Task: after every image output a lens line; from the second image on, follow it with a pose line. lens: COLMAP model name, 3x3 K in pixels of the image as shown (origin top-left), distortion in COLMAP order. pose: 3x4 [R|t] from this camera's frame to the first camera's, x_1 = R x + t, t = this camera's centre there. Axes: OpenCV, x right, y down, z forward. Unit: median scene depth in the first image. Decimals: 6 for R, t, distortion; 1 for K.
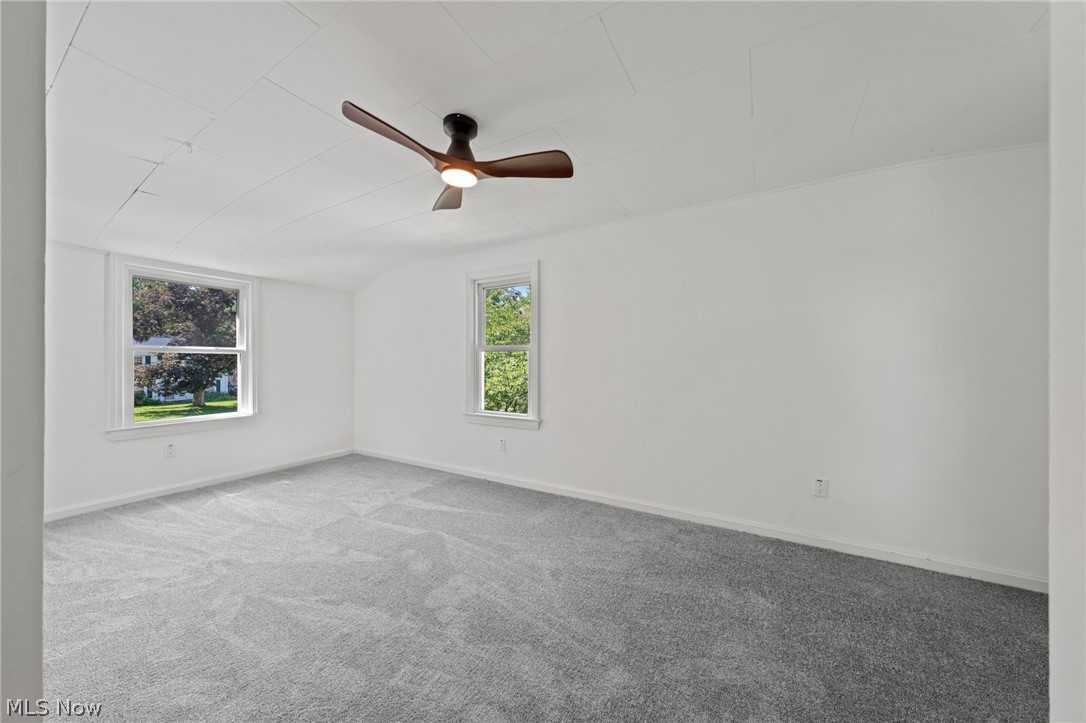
lens RADIAL K [[367.3, 0, 549.2], [0, 367.3, 363.5], [0, 0, 1]] dist [0.000398, -0.000047]
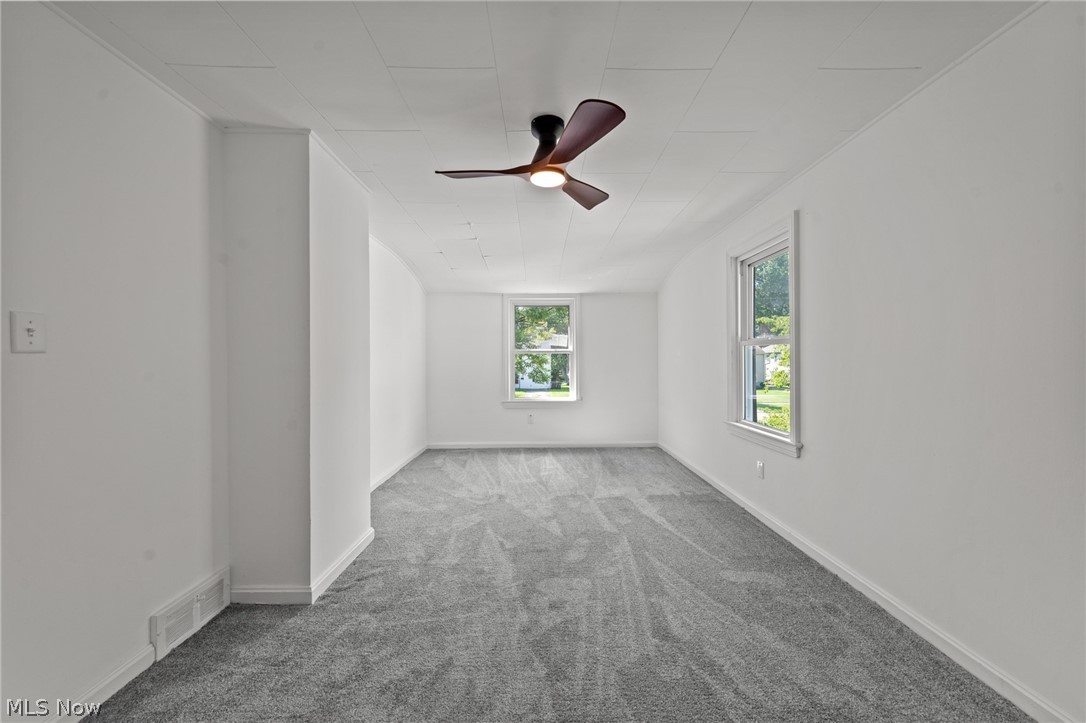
lens RADIAL K [[384.6, 0, 543.0], [0, 384.6, 361.5], [0, 0, 1]] dist [-0.000514, -0.000082]
pose [[0.519526, 0.002292, -0.854452, 0.388750], [0.000279, 0.999996, 0.002853, -0.002469], [0.854455, -0.001721, 0.519523, 0.258789]]
